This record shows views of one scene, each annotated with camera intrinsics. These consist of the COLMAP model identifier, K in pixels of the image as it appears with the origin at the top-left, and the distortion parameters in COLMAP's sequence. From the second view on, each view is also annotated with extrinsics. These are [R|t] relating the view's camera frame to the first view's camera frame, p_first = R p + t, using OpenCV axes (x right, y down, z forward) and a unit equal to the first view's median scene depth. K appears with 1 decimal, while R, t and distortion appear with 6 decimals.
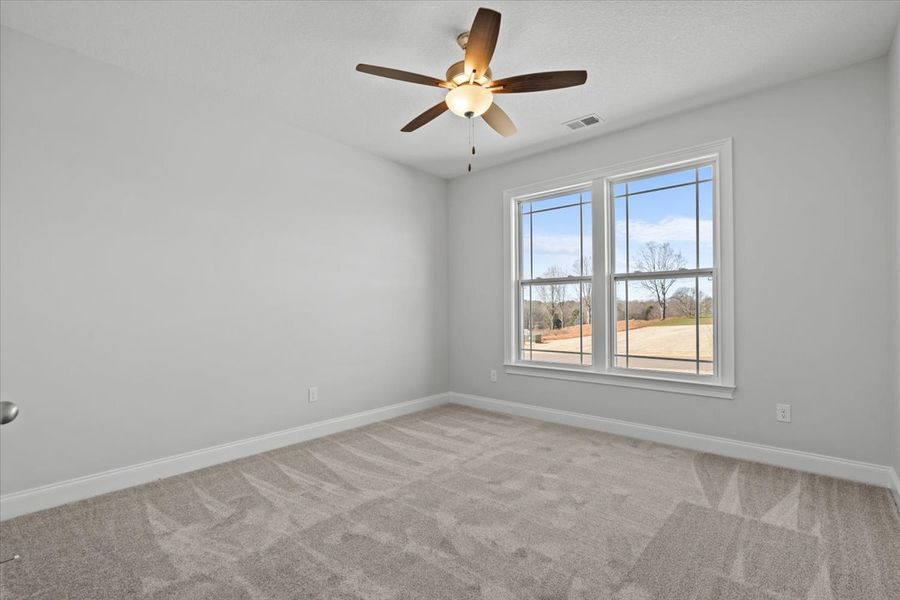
lens RADIAL K [[412.3, 0, 450.7], [0, 412.3, 305.7], [0, 0, 1]] dist [0.001782, 0.000164]
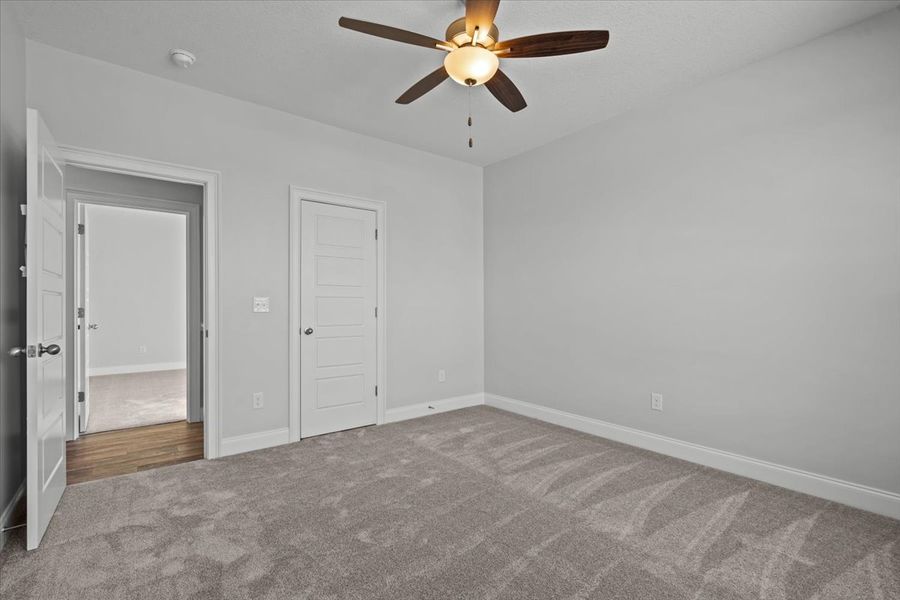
lens RADIAL K [[412.3, 0, 450.5], [0, 412.3, 303.7], [0, 0, 1]] dist [0.001782, 0.000164]
pose [[-0.195368, -0.002147, -0.980728, 0.658576], [0.014389, 0.999884, -0.005056, 0.013029], [0.980624, -0.015100, -0.195314, 0.828827]]
